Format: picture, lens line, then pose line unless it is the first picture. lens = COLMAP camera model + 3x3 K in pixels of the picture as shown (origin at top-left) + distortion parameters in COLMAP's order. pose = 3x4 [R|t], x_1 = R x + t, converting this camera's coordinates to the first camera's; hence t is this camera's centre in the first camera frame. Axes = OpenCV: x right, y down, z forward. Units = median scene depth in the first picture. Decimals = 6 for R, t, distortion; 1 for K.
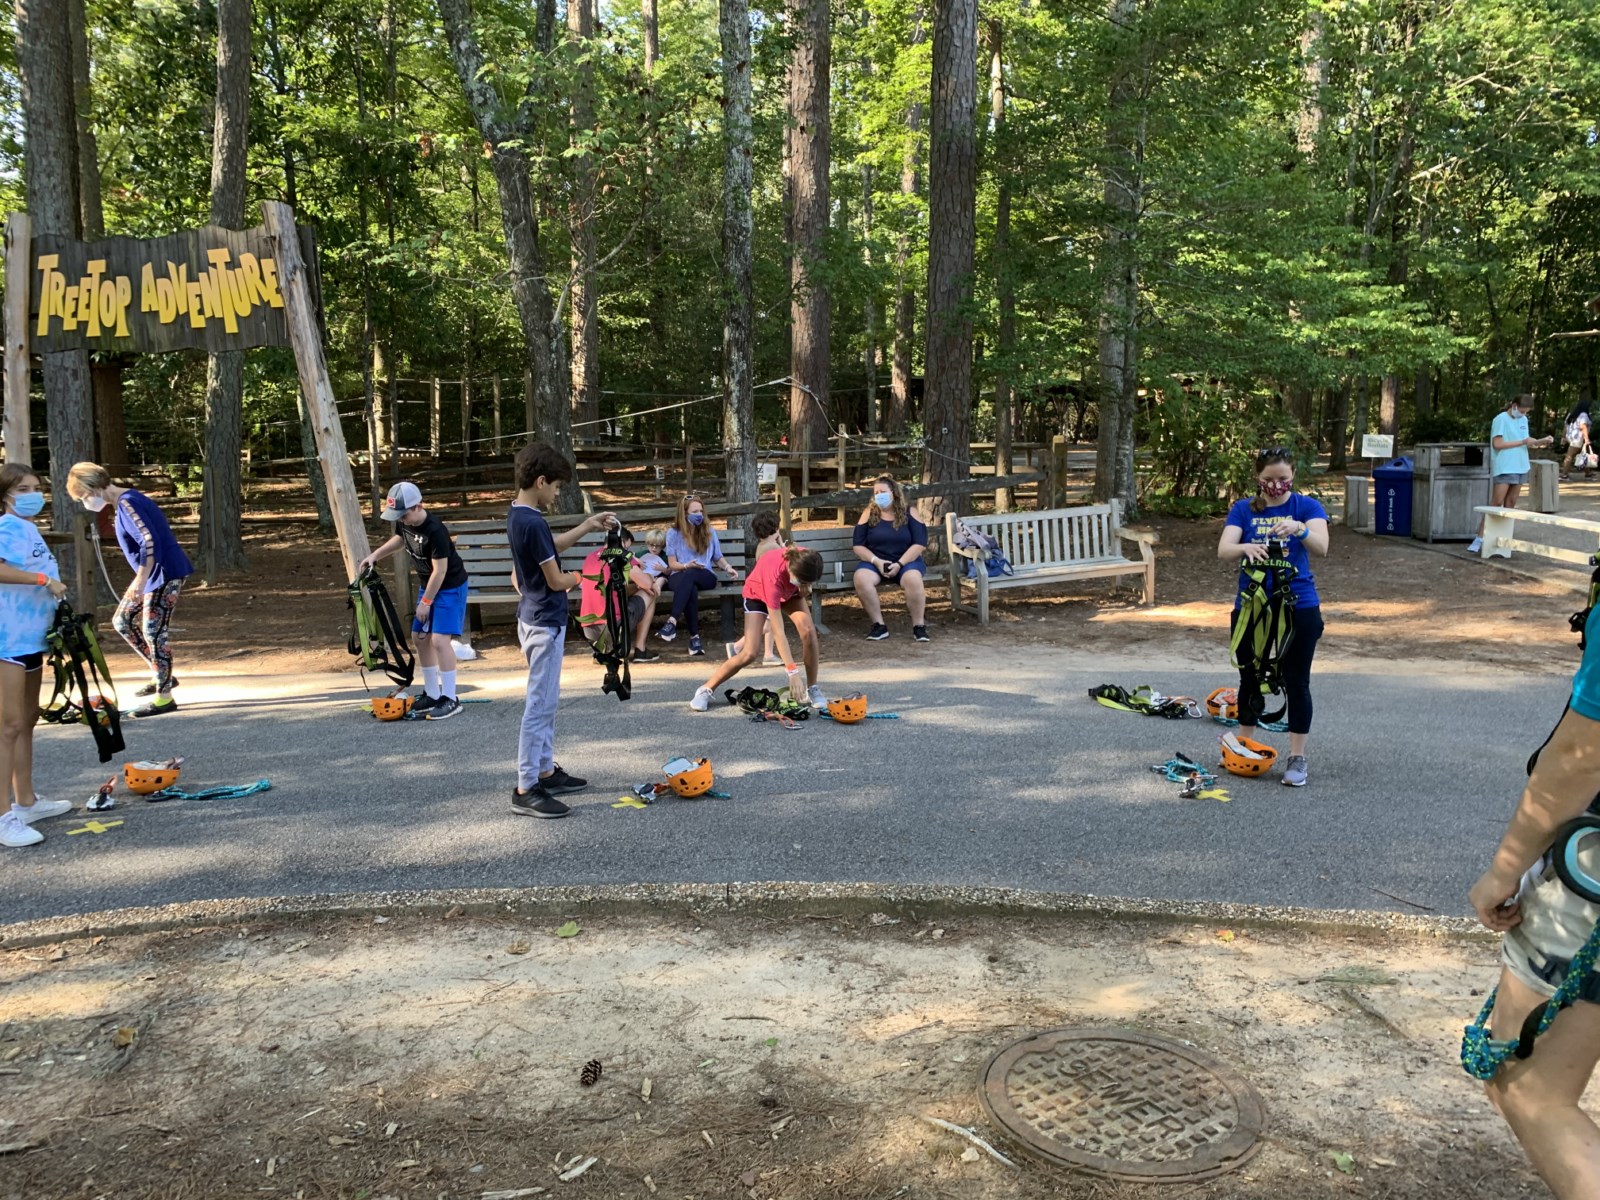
lens RADIAL K [[1221.1, 0, 793.3], [0, 1221.1, 588.0], [0, 0, 1]] dist [0.022729, -0.027346]
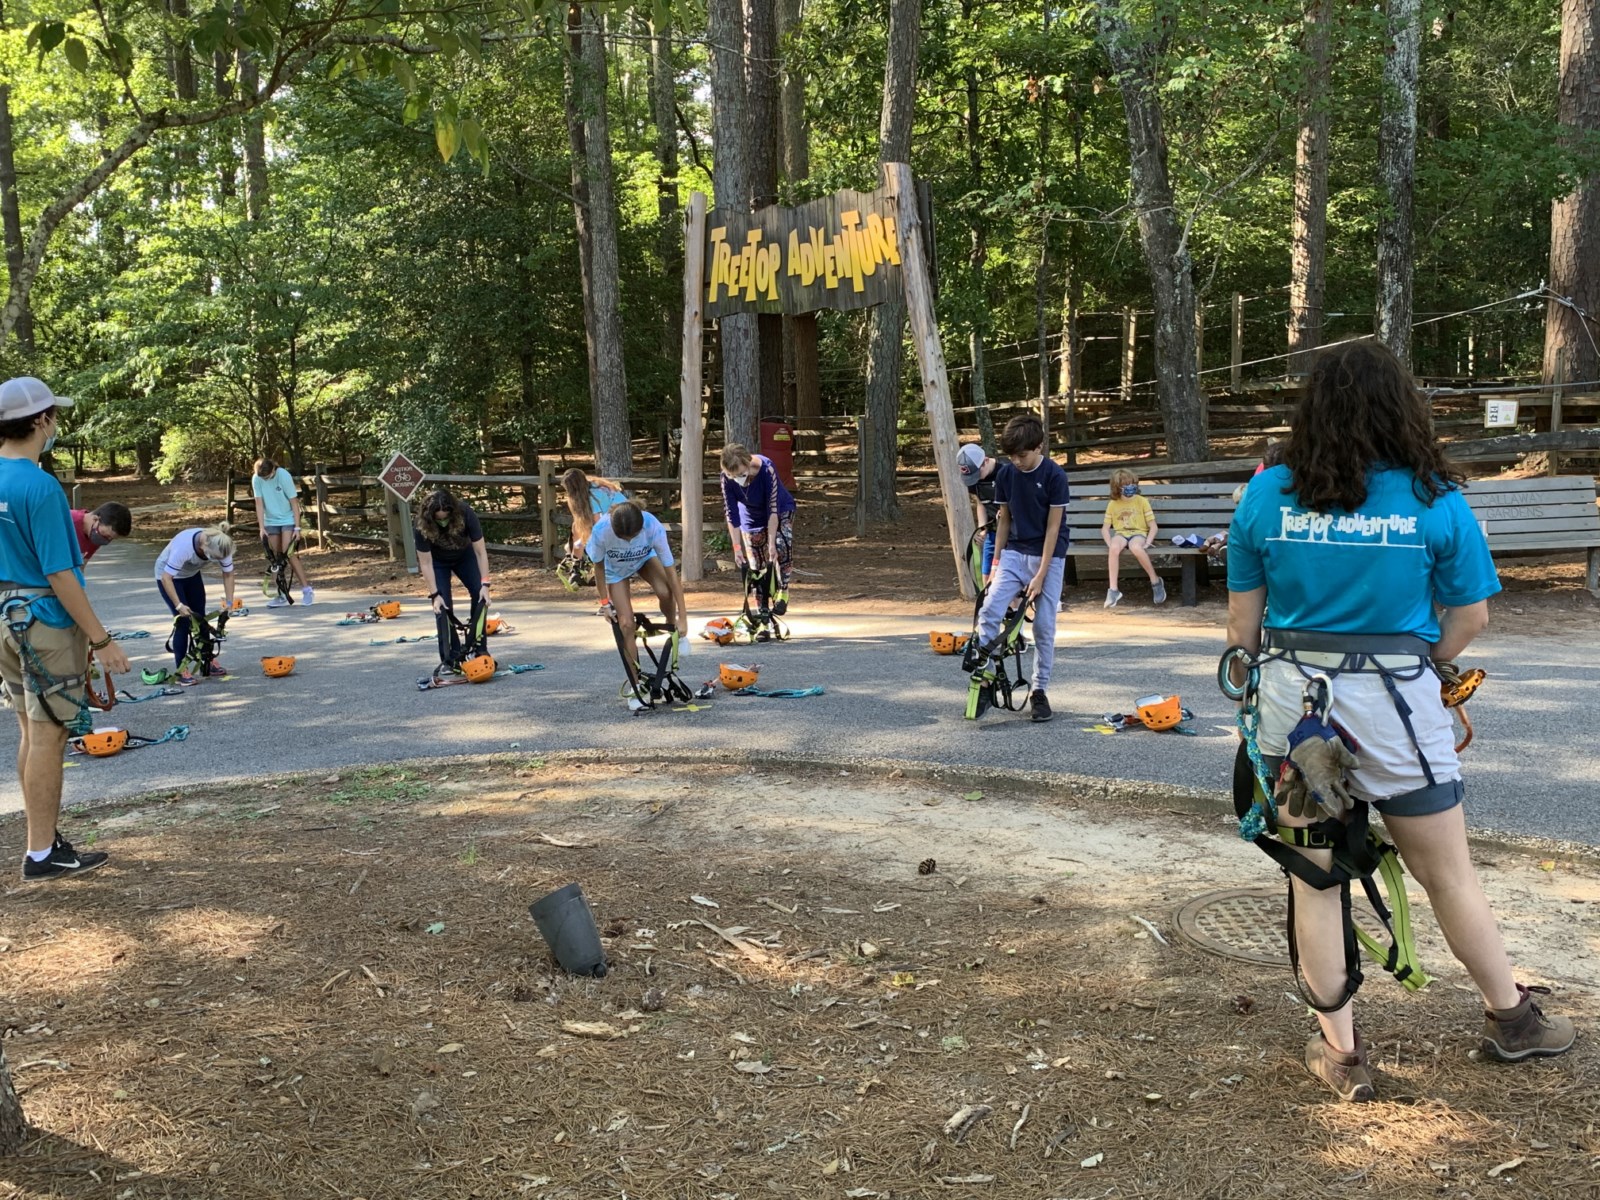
lens RADIAL K [[1518.5, 0, 793.9], [0, 1518.5, 602.5], [0, 0, 1]] dist [0.135376, -0.371632]
pose [[0.862686, 0.048078, -0.503450, 0.161070], [-0.034726, 0.998753, 0.035874, 0.013325], [0.504547, -0.013465, 0.863279, -0.158486]]
